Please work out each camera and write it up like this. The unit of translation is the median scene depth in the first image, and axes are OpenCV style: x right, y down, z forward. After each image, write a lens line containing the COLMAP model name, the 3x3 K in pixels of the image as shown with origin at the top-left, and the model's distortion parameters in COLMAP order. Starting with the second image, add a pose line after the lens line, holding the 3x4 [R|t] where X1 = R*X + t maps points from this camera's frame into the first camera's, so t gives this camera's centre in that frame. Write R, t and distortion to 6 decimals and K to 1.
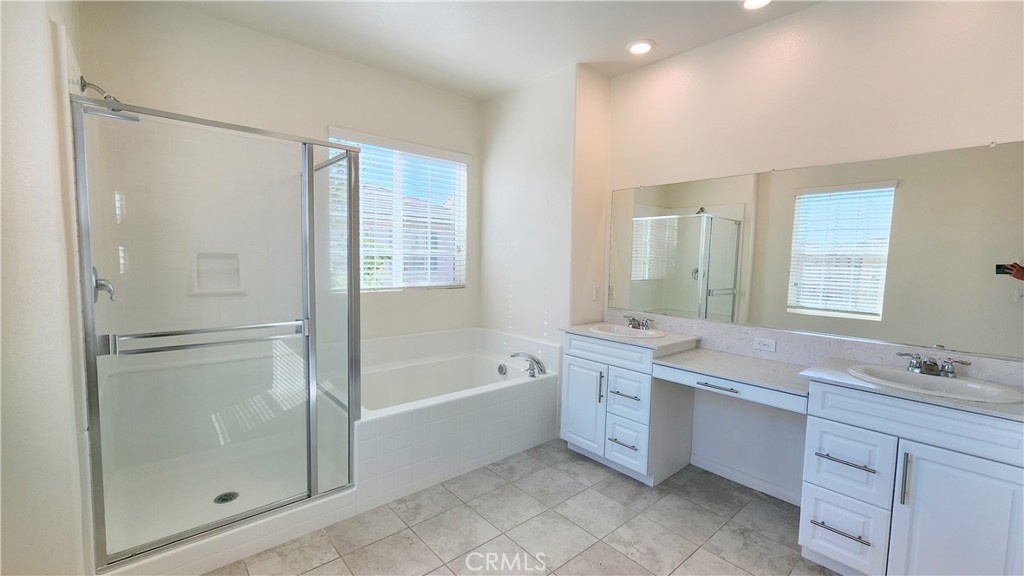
lens RADIAL K [[428.9, 0, 509.3], [0, 428.9, 287.6], [0, 0, 1]] dist [0.002097, 0.000386]
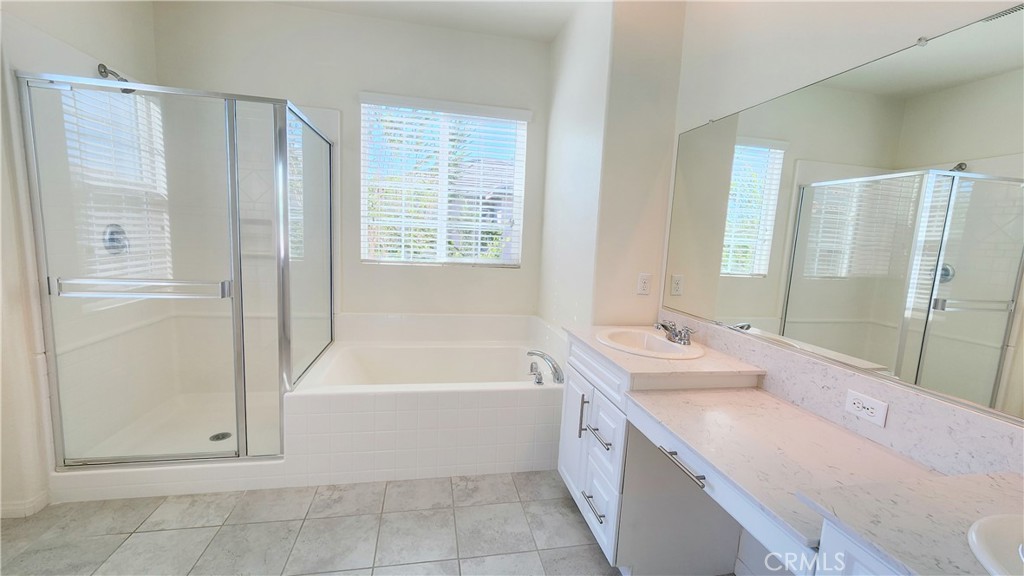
lens RADIAL K [[428.9, 0, 509.3], [0, 428.9, 287.6], [0, 0, 1]] dist [0.002097, 0.000386]
pose [[0.868643, 0.082010, -0.488605, 0.431810], [-0.065140, 0.996548, 0.051460, -0.004467], [0.491138, -0.012872, 0.870987, 0.336883]]
